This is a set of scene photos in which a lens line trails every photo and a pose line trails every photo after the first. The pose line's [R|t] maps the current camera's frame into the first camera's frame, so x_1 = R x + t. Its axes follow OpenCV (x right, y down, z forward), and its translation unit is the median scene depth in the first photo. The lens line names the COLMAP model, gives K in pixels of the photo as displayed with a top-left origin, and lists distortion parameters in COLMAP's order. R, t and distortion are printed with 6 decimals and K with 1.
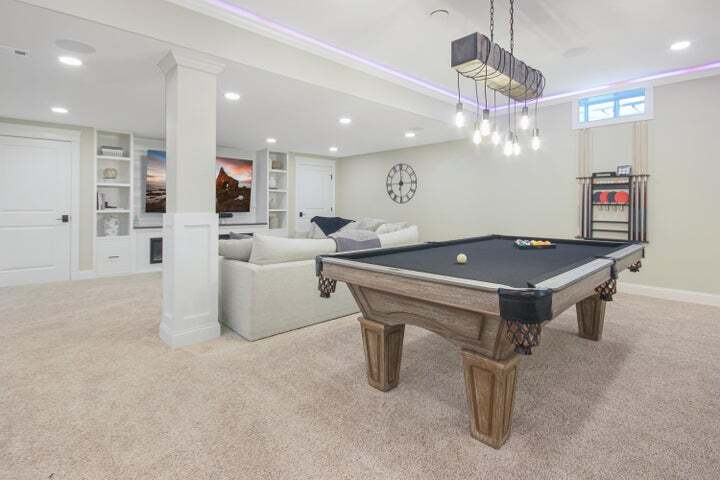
lens RADIAL K [[346.3, 0, 364.0], [0, 346.3, 199.8], [0, 0, 1]] dist [-0.020764, -0.000305]
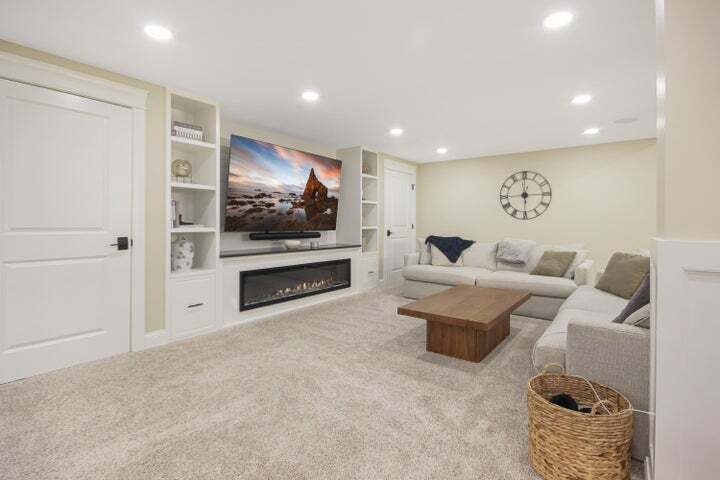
lens RADIAL K [[346.3, 0, 363.4], [0, 346.3, 233.8], [0, 0, 1]] dist [-0.020764, -0.000305]
pose [[0.983782, -0.007823, 0.179198, -0.425337], [0.001025, 0.999277, 0.037996, 0.012705], [-0.179365, -0.037197, 0.983079, 0.265476]]
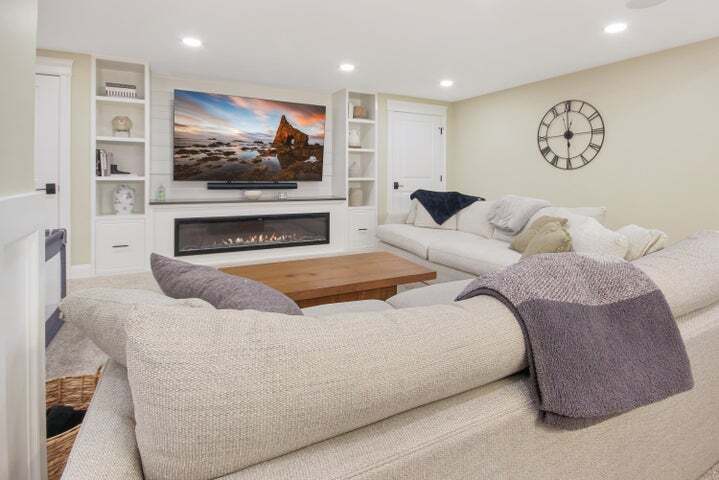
lens RADIAL K [[345.8, 0, 367.9], [0, 345.8, 163.5], [0, 0, 1]] dist [-0.020764, -0.000305]
pose [[0.964104, 0.001782, -0.265519, -0.062334], [-0.004065, 0.999959, -0.008046, 0.005581], [0.265494, 0.008836, 0.964072, 0.373927]]
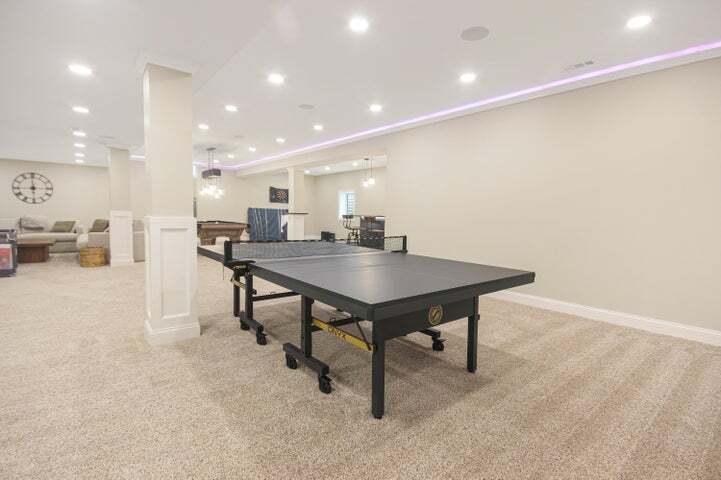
lens RADIAL K [[346.8, 0, 364.8], [0, 346.8, 238.8], [0, 0, 1]] dist [-0.020764, -0.000305]
pose [[0.055862, -0.063741, 0.996402, -1.127931], [-0.030852, 0.997373, 0.065533, 0.020548], [-0.997962, -0.034402, 0.053749, -0.325371]]
